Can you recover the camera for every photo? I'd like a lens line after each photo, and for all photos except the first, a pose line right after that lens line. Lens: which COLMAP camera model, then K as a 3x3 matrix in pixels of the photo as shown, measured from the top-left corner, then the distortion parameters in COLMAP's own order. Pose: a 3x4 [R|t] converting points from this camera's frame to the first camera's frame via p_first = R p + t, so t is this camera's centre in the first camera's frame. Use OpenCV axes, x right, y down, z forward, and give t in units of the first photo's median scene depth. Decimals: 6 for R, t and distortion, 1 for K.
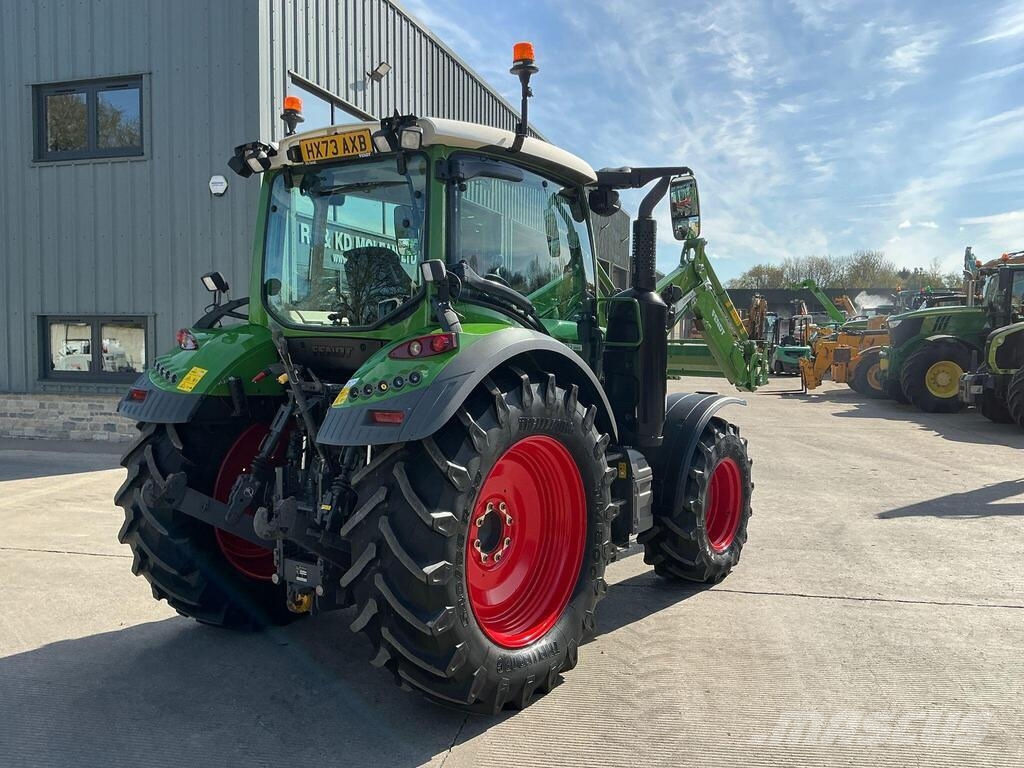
lens RADIAL K [[845.6, 0, 512.0], [0, 845.6, 384.0], [0, 0, 1]] dist [0.115528, -0.230735]
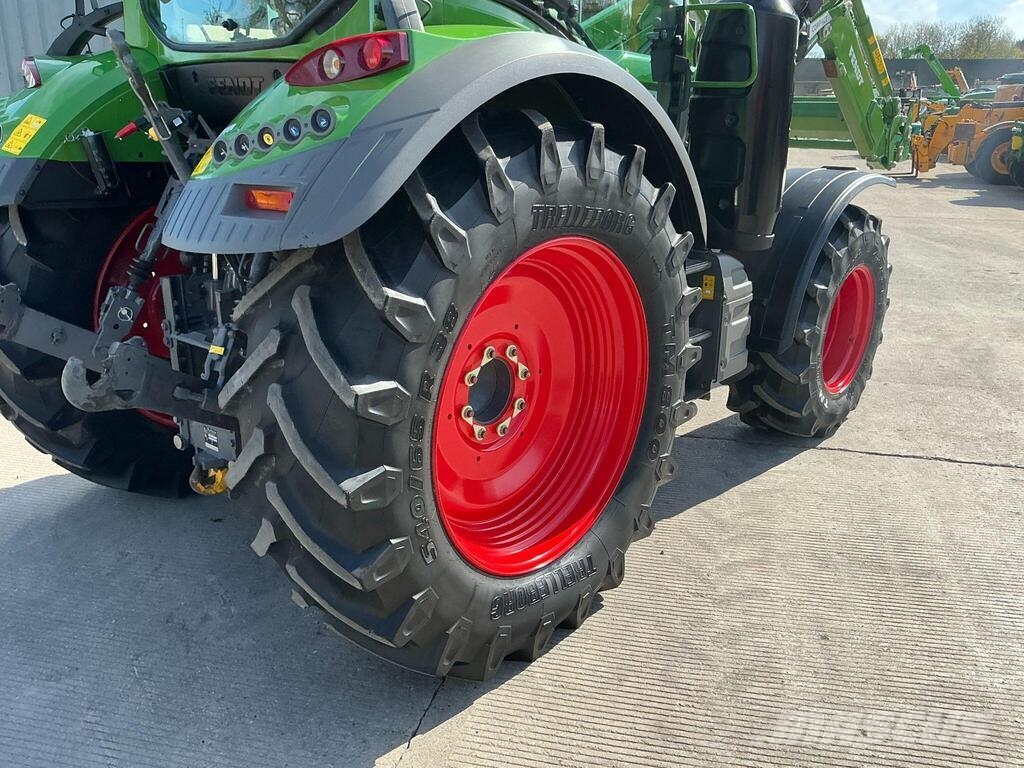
lens RADIAL K [[845.6, 0, 512.0], [0, 845.6, 384.0], [0, 0, 1]] dist [0.115528, -0.230735]
pose [[0.996702, 0.027881, -0.076212, 0.034908], [-0.008188, 0.968888, 0.247363, 0.014129], [0.080737, -0.245923, 0.965921, 0.377827]]
